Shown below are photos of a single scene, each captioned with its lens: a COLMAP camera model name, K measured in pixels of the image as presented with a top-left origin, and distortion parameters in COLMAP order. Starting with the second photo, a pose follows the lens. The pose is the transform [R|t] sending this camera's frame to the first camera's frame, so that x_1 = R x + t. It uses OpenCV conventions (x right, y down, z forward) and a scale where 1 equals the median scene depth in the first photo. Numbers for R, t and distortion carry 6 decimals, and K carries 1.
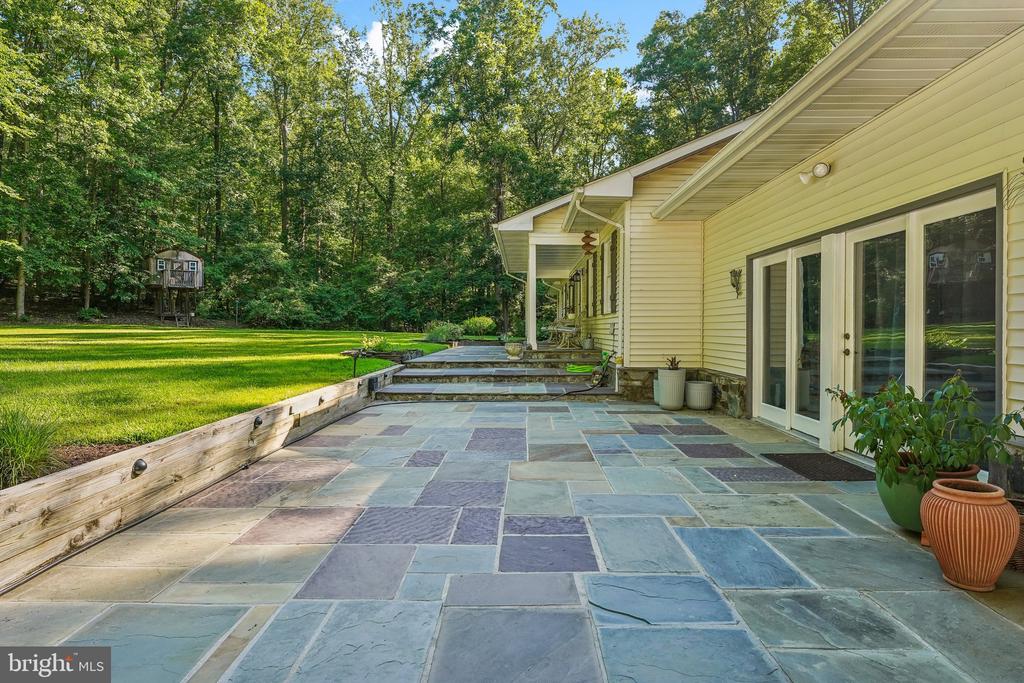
lens RADIAL K [[551.3, 0, 512.2], [0, 551.3, 333.6], [0, 0, 1]] dist [-0.001330, -0.000186]
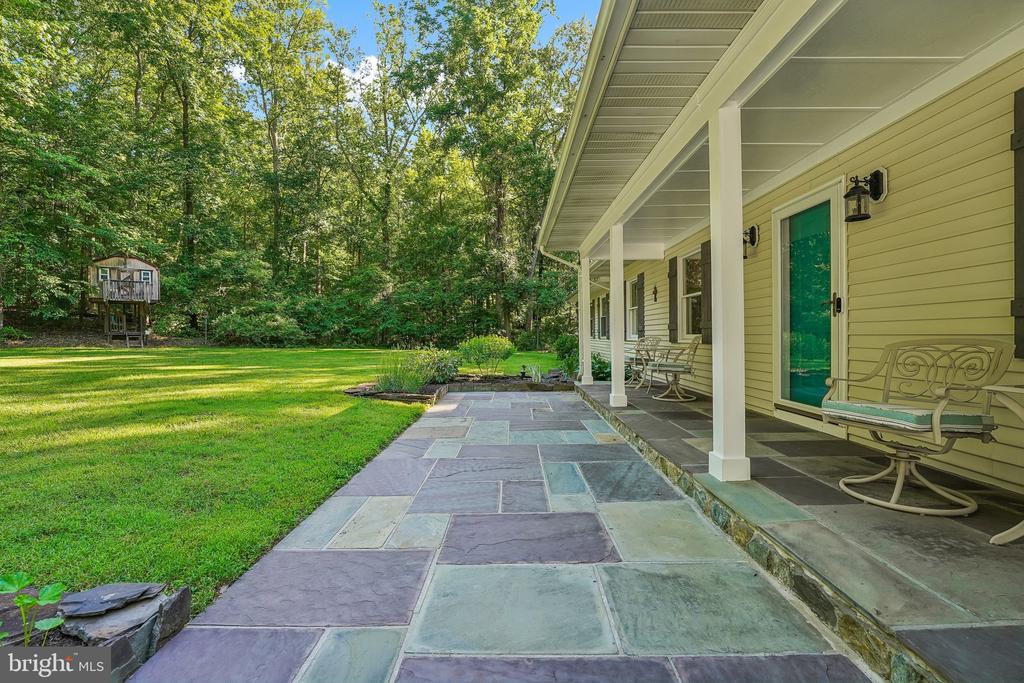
lens RADIAL K [[451.9, 0, 509.2], [0, 451.9, 340.0], [0, 0, 1]] dist [-0.017554, 0.001348]
pose [[0.999829, -0.015294, 0.010369, -0.021475], [0.015306, 0.999882, -0.001025, -0.012352], [-0.010352, 0.001183, 0.999946, 0.269286]]
